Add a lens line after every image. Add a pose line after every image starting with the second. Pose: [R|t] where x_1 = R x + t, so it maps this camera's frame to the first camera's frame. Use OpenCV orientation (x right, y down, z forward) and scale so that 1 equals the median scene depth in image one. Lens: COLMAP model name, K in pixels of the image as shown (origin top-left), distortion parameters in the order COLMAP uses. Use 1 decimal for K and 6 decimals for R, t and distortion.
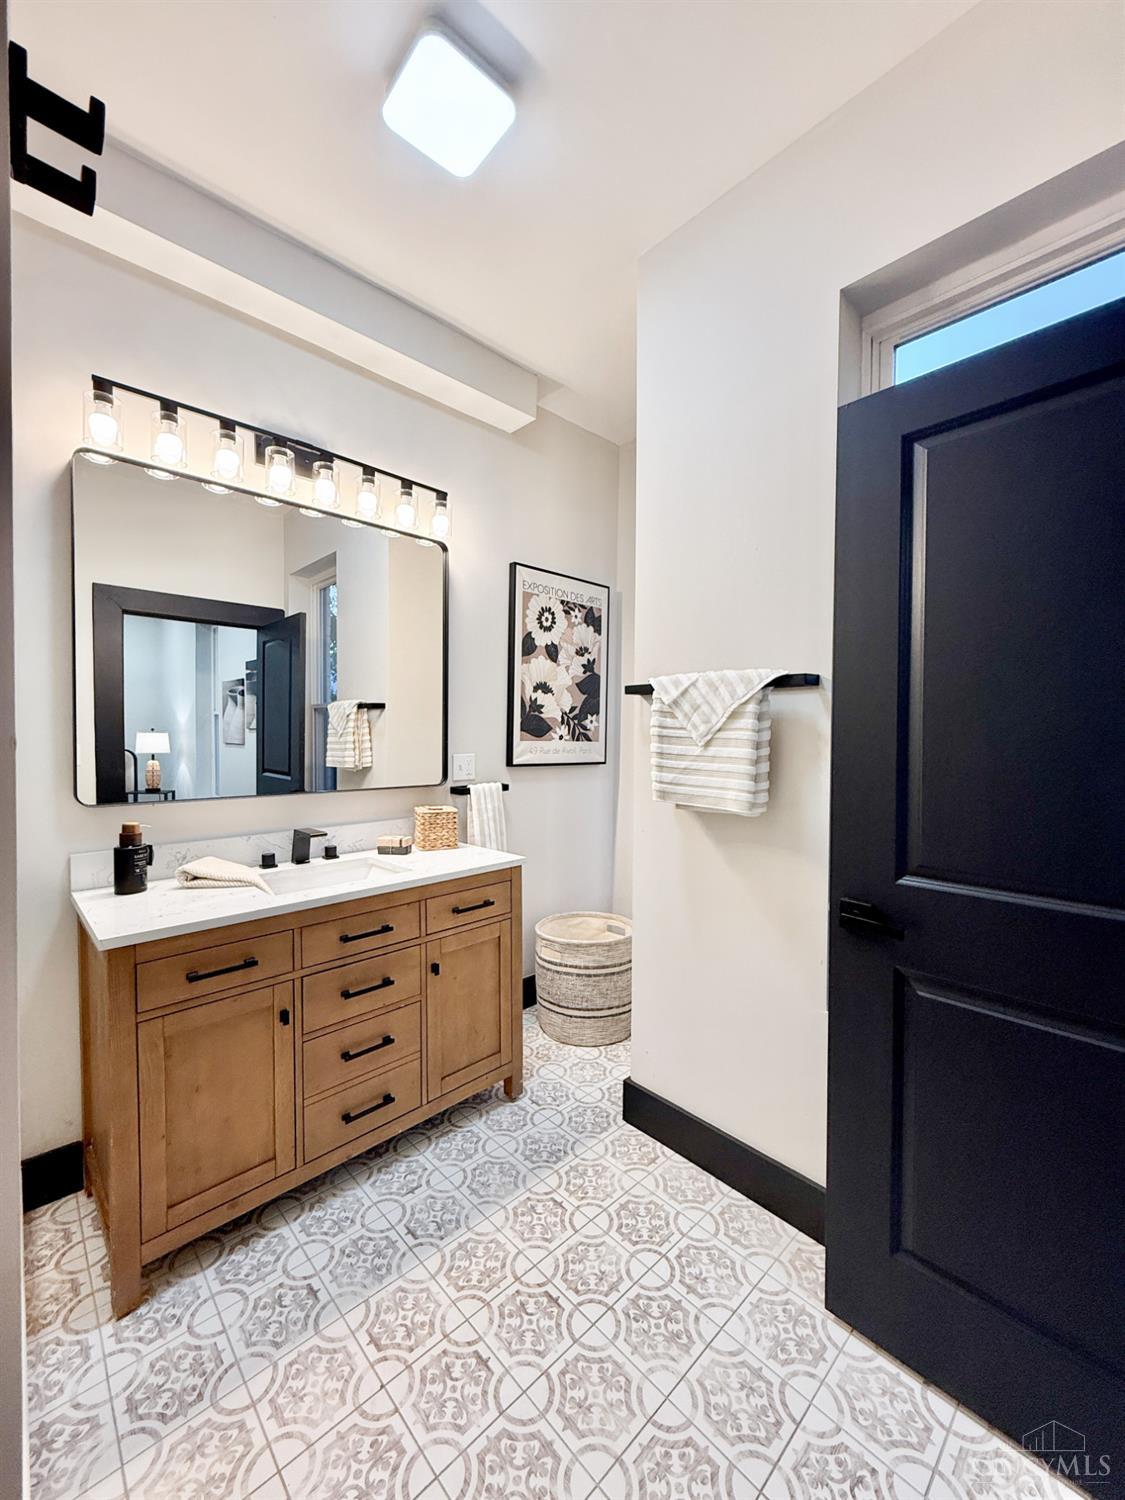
lens RADIAL K [[596.6, 0, 562.7], [0, 596.6, 747.3], [0, 0, 1]] dist [0.003255, -0.001276]
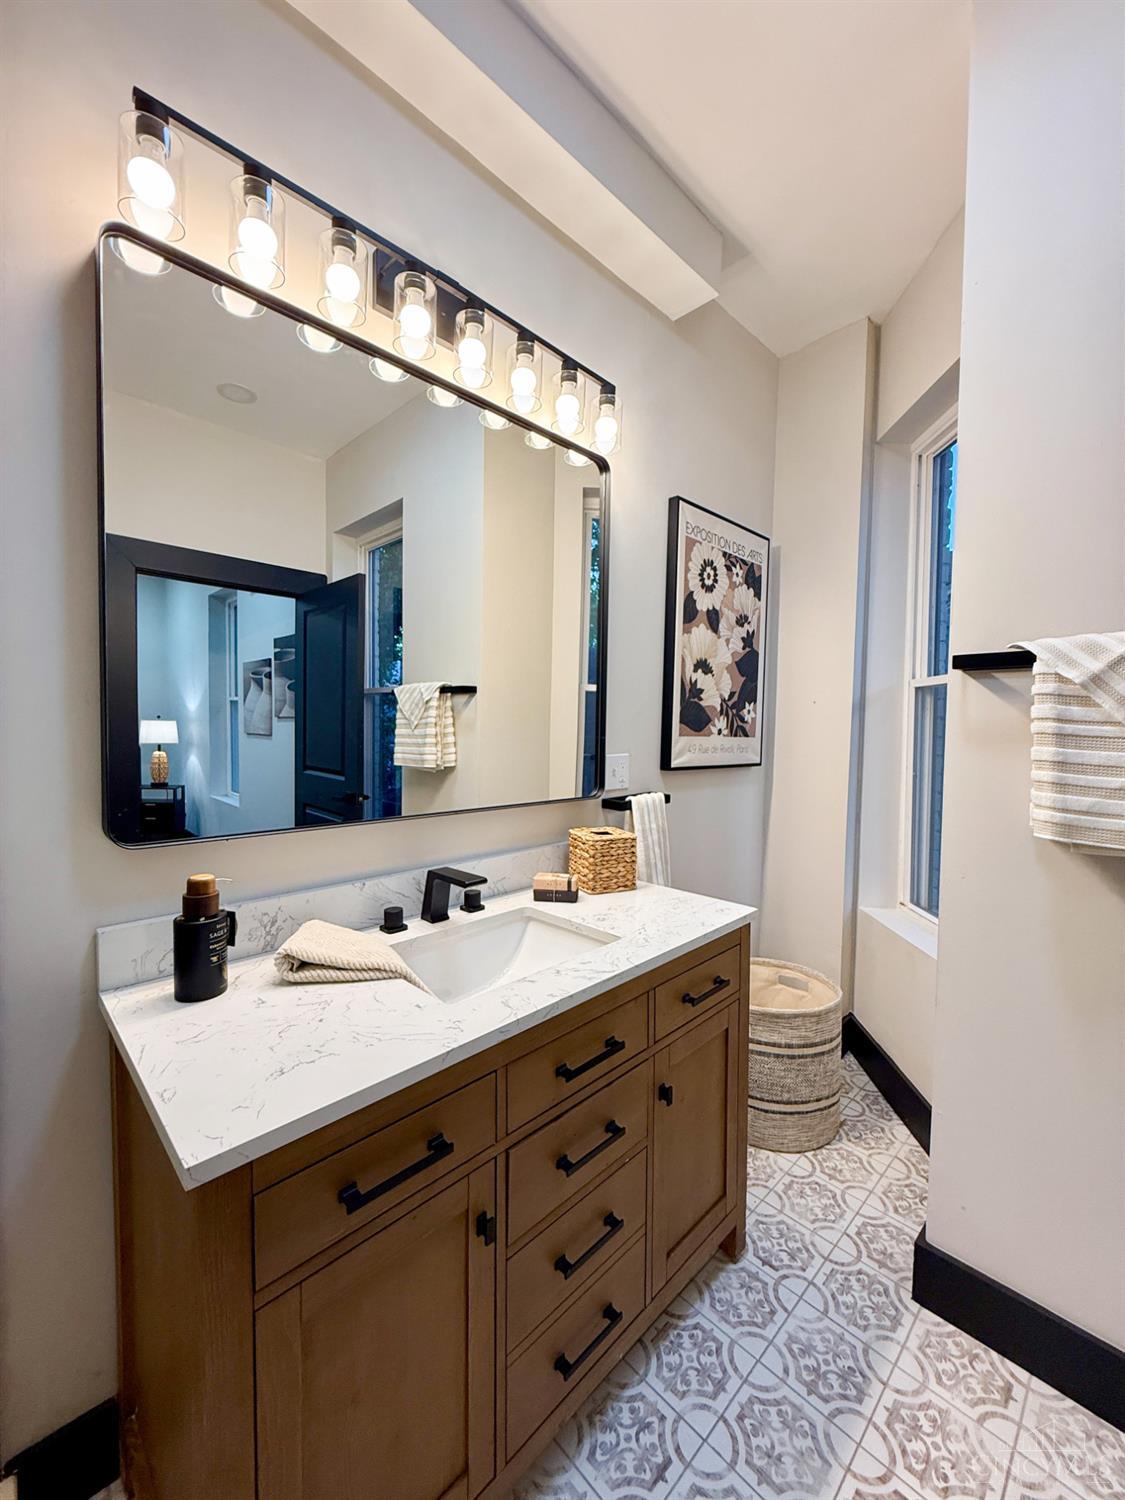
lens RADIAL K [[596.6, 0, 563.3], [0, 596.6, 749.0], [0, 0, 1]] dist [0.003255, -0.001276]
pose [[0.999906, 0.007959, 0.011149, -0.247669], [-0.008156, 0.999810, 0.017711, -0.007547], [-0.011006, -0.017800, 0.999781, 0.272470]]
